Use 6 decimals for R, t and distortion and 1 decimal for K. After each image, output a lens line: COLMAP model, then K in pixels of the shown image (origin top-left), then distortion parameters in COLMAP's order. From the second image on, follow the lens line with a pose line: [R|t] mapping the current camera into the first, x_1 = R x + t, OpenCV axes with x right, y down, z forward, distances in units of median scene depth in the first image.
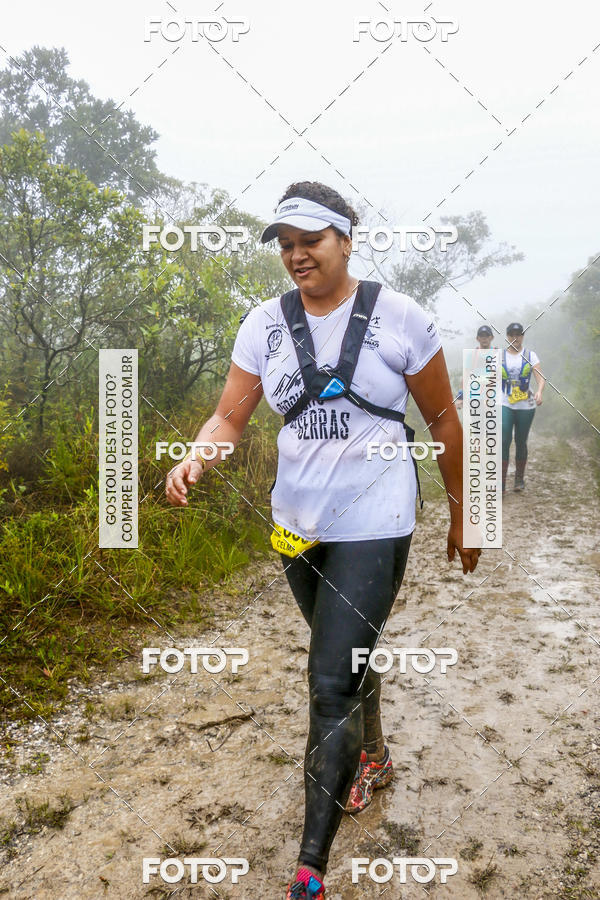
lens RADIAL K [[817.3, 0, 303.0], [0, 817.3, 451.9], [0, 0, 1]] dist [-0.154518, 0.196627]
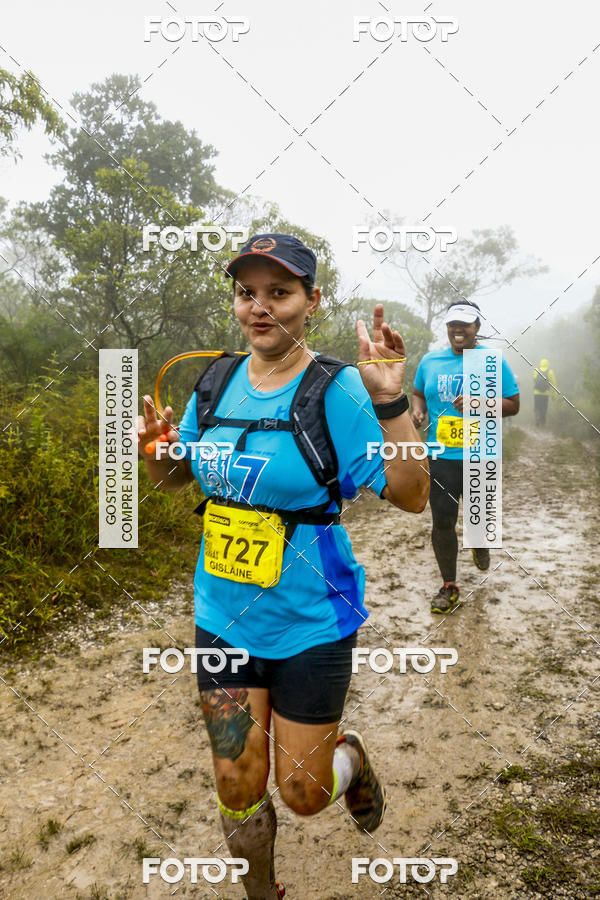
lens RADIAL K [[818.6, 0, 301.5], [0, 818.6, 449.7], [0, 0, 1]] dist [-0.154462, 0.195634]
pose [[0.998751, 0.036024, -0.034632, -0.032406], [-0.036239, 0.999327, -0.005604, 0.067051], [0.034407, 0.006852, 0.999384, -0.357272]]
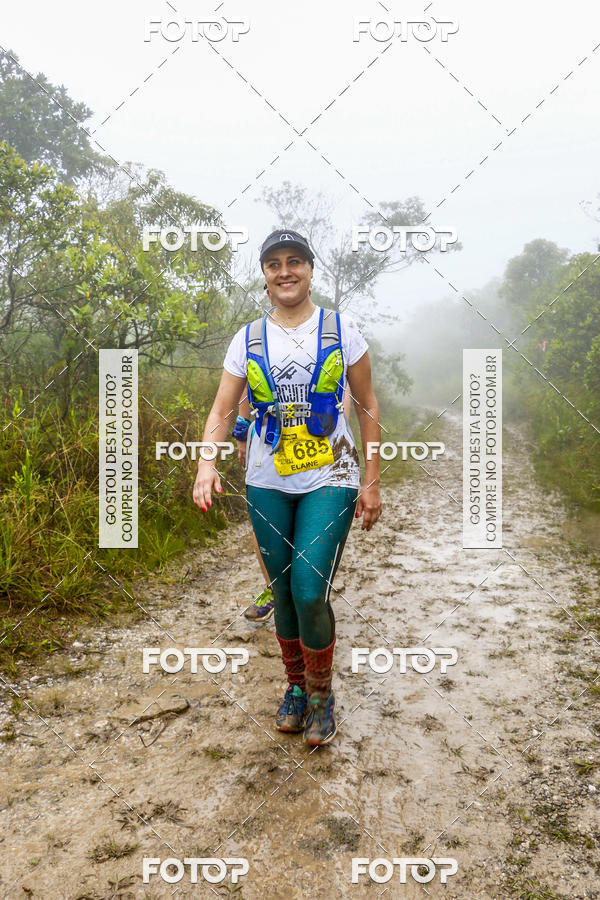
lens RADIAL K [[816.6, 0, 300.0], [0, 816.6, 451.5], [0, 0, 1]] dist [-0.159936, 0.208324]
pose [[0.997469, -0.004178, 0.070974, 0.004589], [0.002983, 0.999852, 0.016929, 0.002721], [-0.071035, -0.016675, 0.997334, 0.030852]]
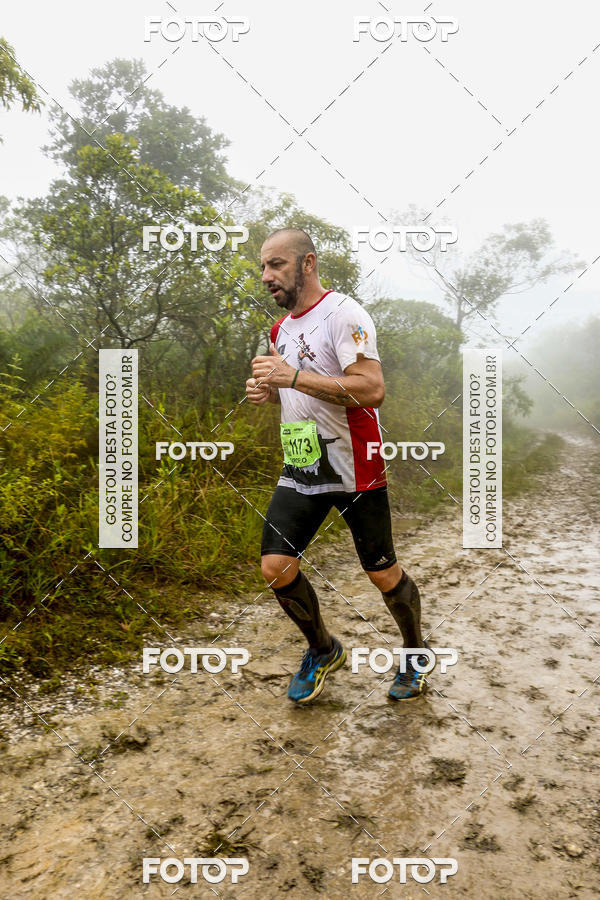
lens RADIAL K [[816.7, 0, 301.6], [0, 816.7, 451.6], [0, 0, 1]] dist [-0.152415, 0.191425]
pose [[0.997124, 0.025937, -0.071213, -0.008249], [-0.026630, 0.999607, -0.008790, 0.041669], [0.070957, 0.010661, 0.997422, -0.078089]]
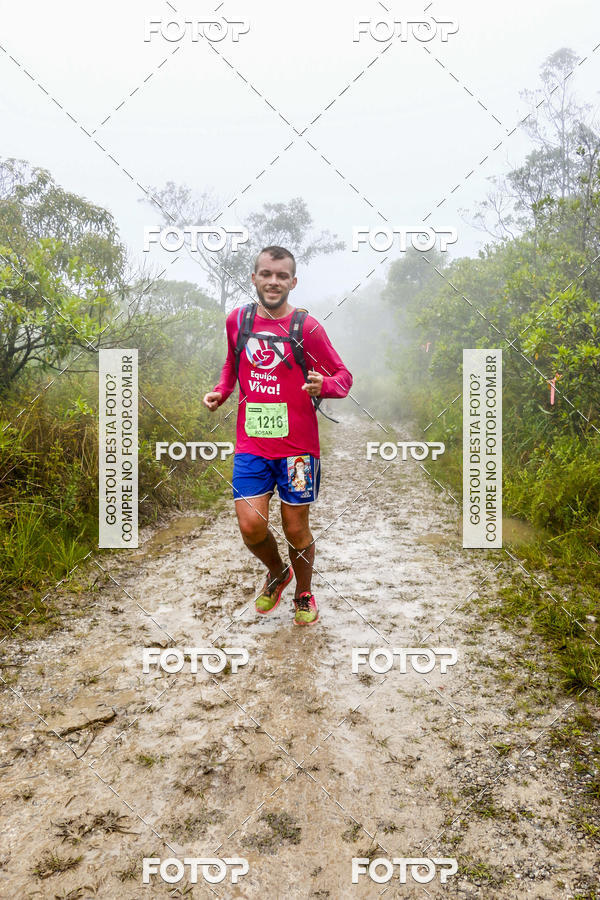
lens RADIAL K [[818.5, 0, 302.6], [0, 818.5, 451.7], [0, 0, 1]] dist [-0.153499, 0.194988]
pose [[0.975693, -0.021511, 0.218086, -0.041670], [0.017913, 0.999669, 0.018459, -0.004273], [-0.218410, -0.014104, 0.975755, 0.014284]]
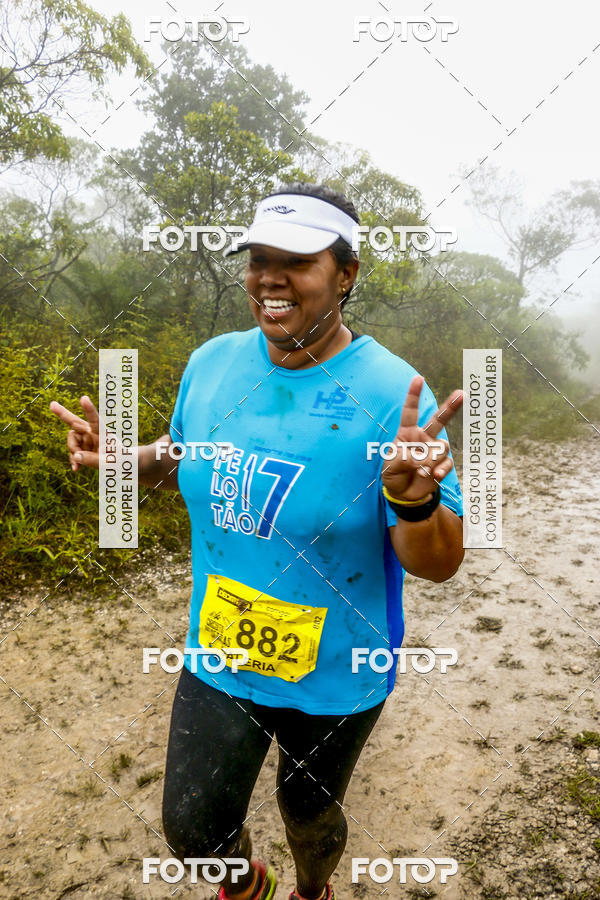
lens RADIAL K [[817.9, 0, 300.3], [0, 817.9, 451.6], [0, 0, 1]] dist [-0.150203, 0.185834]
pose [[0.988185, 0.073050, -0.134739, -0.030144], [-0.065625, 0.996113, 0.058756, 0.073125], [0.138508, -0.049219, 0.989138, -0.339482]]
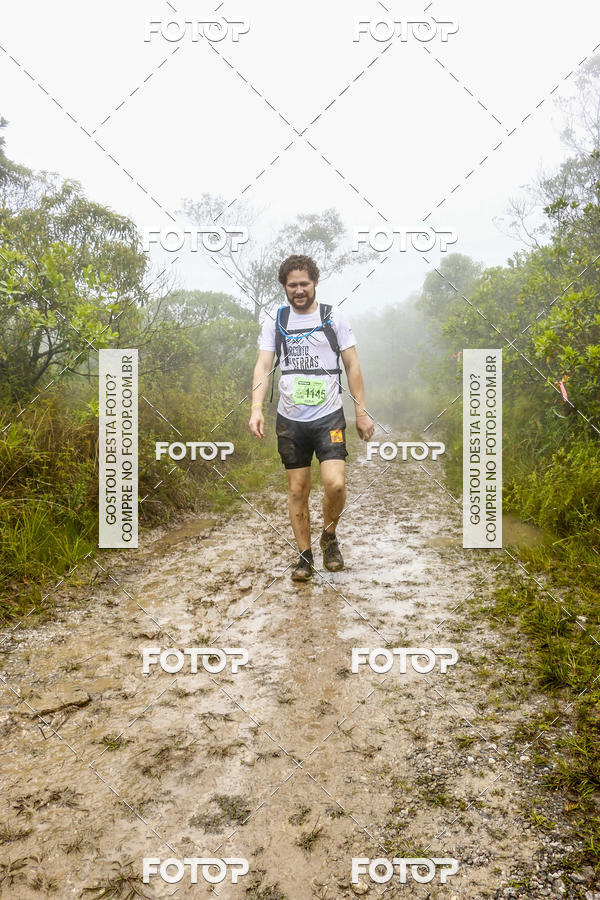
lens RADIAL K [[817.9, 0, 300.3], [0, 817.9, 451.6], [0, 0, 1]] dist [-0.150203, 0.185834]
pose [[0.986961, -0.011627, 0.160541, 0.035386], [0.011667, 0.999932, 0.000695, 0.021607], [-0.160538, 0.001187, 0.987029, -0.009936]]
